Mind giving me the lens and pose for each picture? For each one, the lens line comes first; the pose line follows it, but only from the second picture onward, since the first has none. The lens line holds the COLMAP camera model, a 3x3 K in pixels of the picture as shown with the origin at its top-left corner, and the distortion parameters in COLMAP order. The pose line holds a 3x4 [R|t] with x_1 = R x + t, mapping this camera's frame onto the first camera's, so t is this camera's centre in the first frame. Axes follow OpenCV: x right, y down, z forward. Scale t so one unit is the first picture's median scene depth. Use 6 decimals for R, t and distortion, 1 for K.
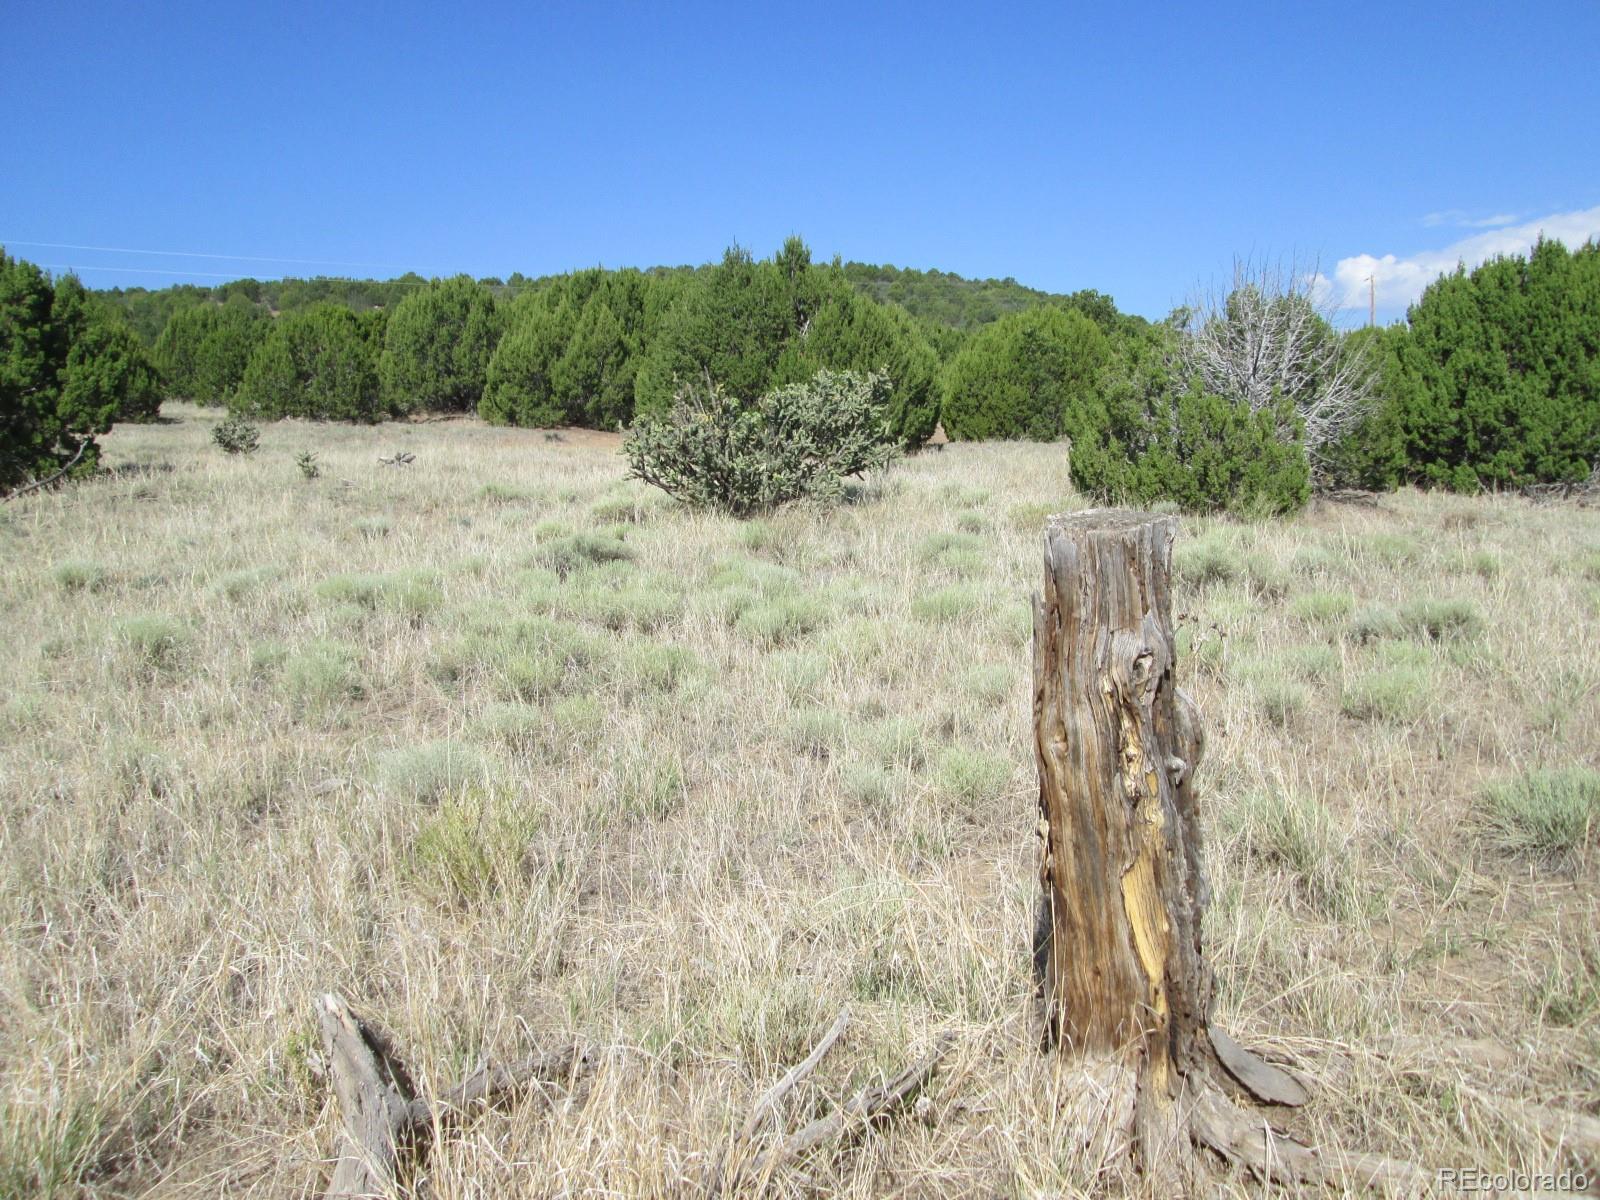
lens RADIAL K [[1351.7, 0, 806.9], [0, 1351.7, 583.0], [0, 0, 1]] dist [-0.032230, 0.017460]
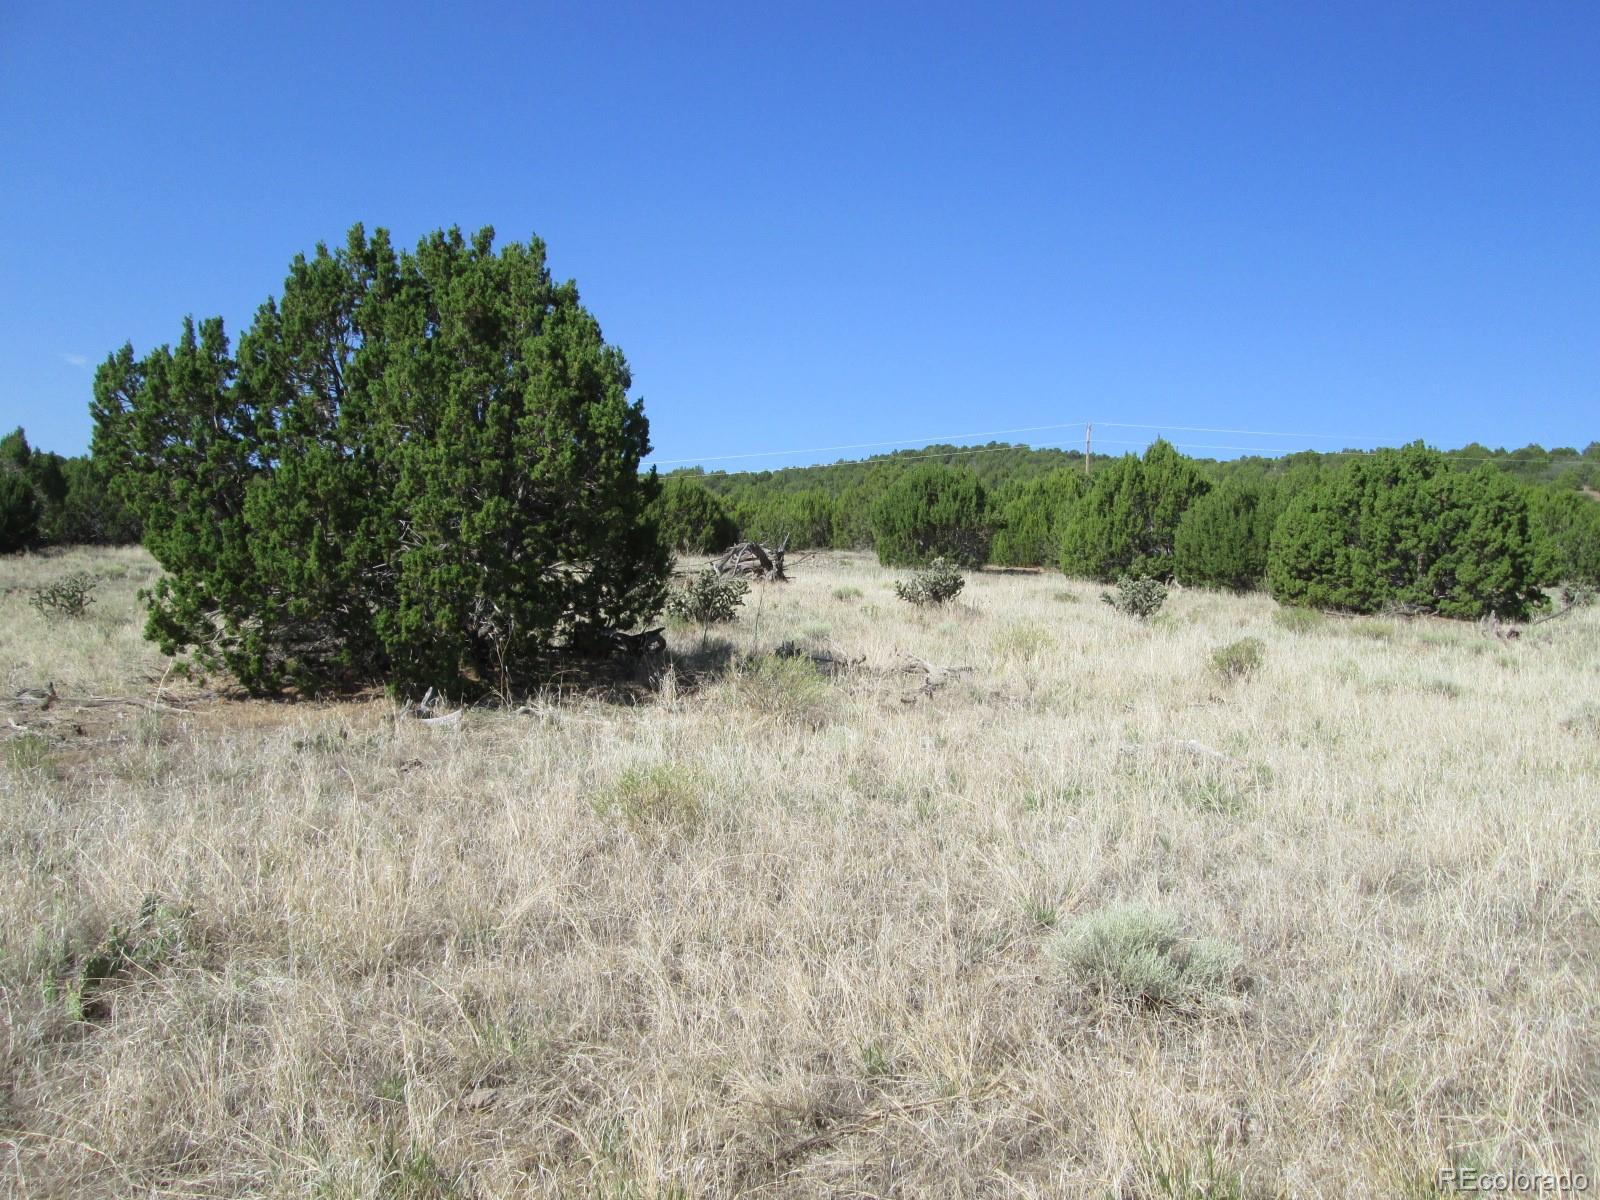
lens RADIAL K [[1351.7, 0, 799.3], [0, 1351.7, 588.2], [0, 0, 1]] dist [-0.032230, 0.017460]
pose [[0.750540, 0.057249, -0.658341, -0.091635], [-0.134078, 0.988711, -0.066877, 0.049959], [0.647080, 0.138463, 0.749743, -0.324218]]
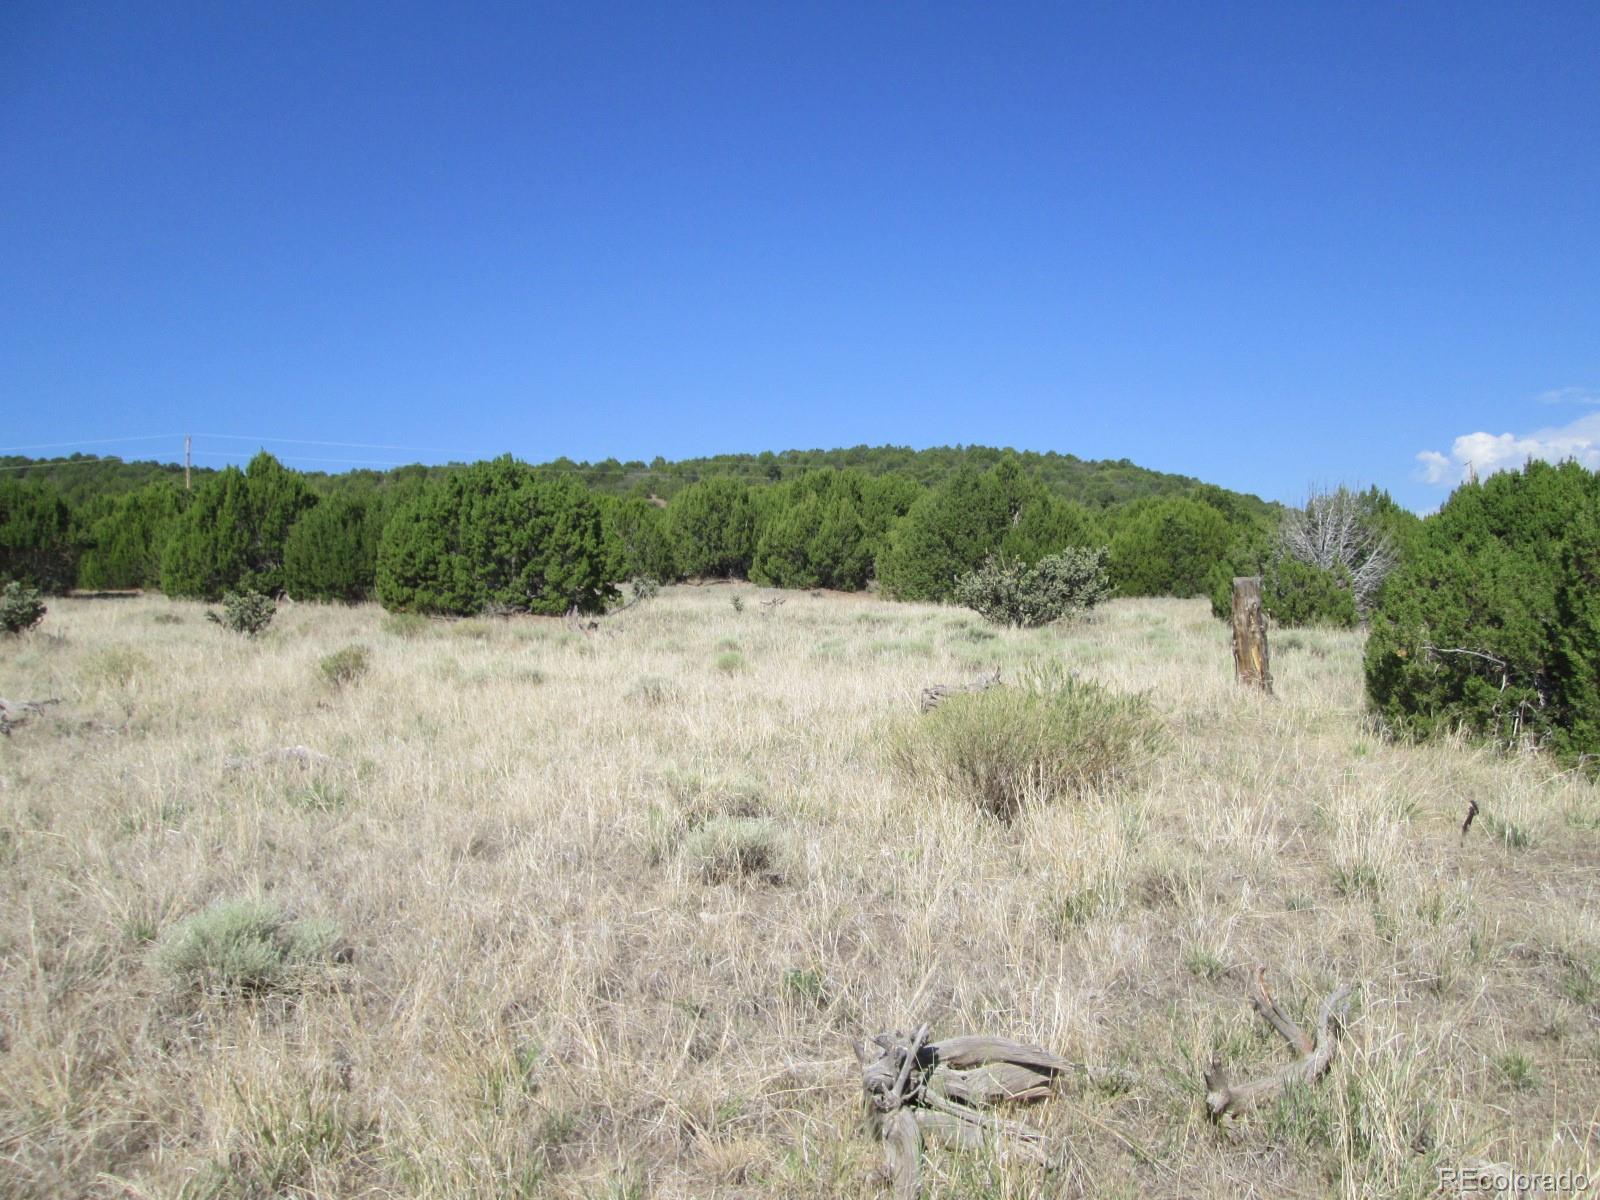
lens RADIAL K [[1351.7, 0, 789.4], [0, 1351.7, 594.4], [0, 0, 1]] dist [-0.032230, 0.017460]
pose [[0.995615, 0.003660, -0.093472, -0.081744], [-0.014896, 0.992686, -0.119799, 0.052420], [0.092350, 0.120667, 0.988388, -0.334983]]
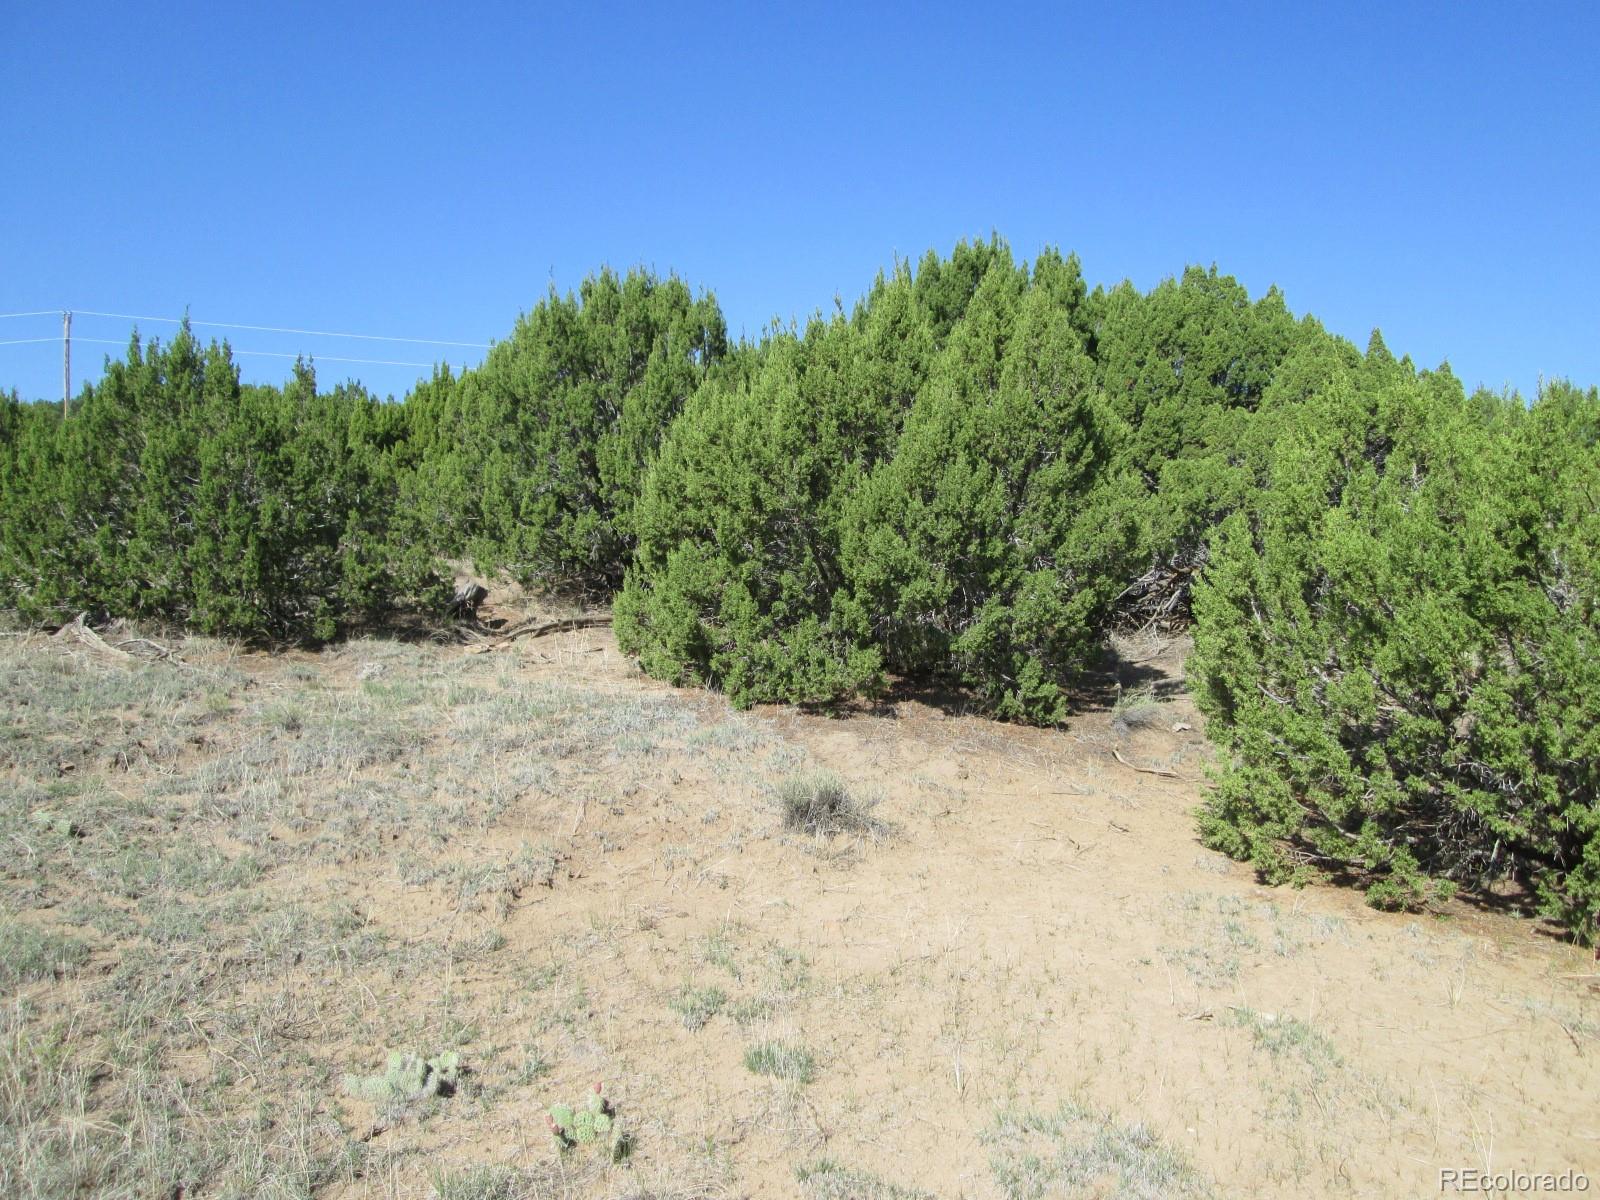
lens RADIAL K [[1351.7, 0, 800.3], [0, 1351.7, 596.5], [0, 0, 1]] dist [-0.032230, 0.017460]
pose [[0.971387, 0.045063, -0.233186, -0.131995], [-0.065681, 0.994513, -0.081419, -0.115743], [0.228238, 0.094406, 0.969018, 0.730915]]
